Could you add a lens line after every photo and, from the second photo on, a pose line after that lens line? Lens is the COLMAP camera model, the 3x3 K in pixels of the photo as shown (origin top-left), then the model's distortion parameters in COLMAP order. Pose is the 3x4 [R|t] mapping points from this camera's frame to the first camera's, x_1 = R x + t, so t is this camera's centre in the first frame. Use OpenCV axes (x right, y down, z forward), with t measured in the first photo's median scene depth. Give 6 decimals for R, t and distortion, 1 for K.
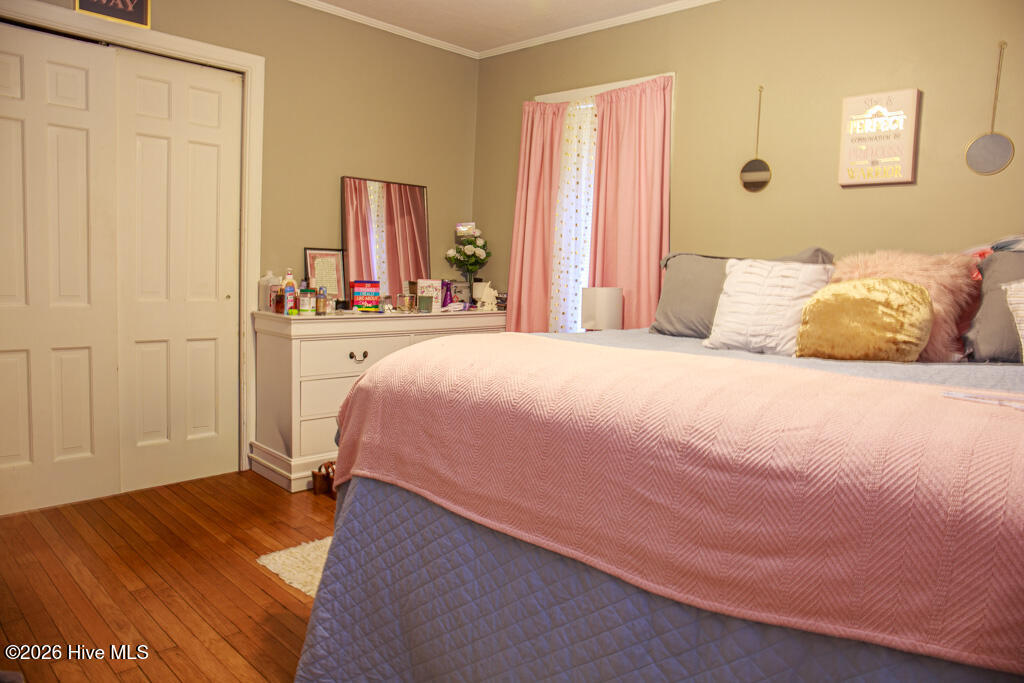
lens RADIAL K [[700.0, 0, 513.2], [0, 700.0, 326.8], [0, 0, 1]] dist [-0.038004, 0.005577]
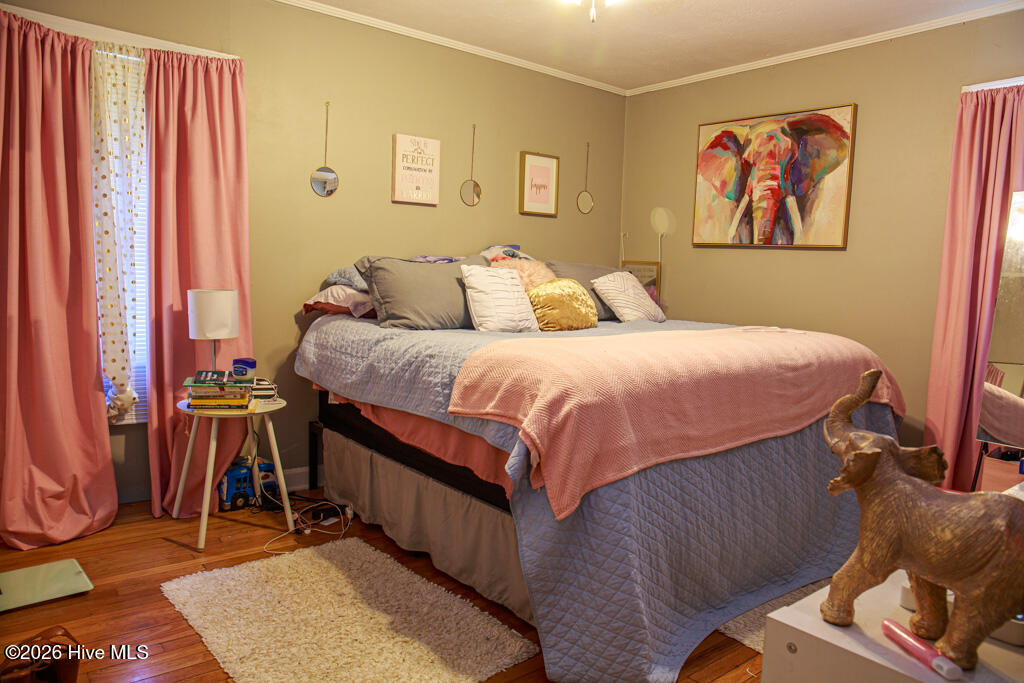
lens RADIAL K [[700.0, 0, 513.2], [0, 700.0, 326.8], [0, 0, 1]] dist [-0.038004, 0.005577]
pose [[0.105420, -0.107796, 0.988568, -1.100777], [0.057973, 0.993083, 0.102106, -0.124958], [-0.992737, 0.046547, 0.110940, 0.866628]]
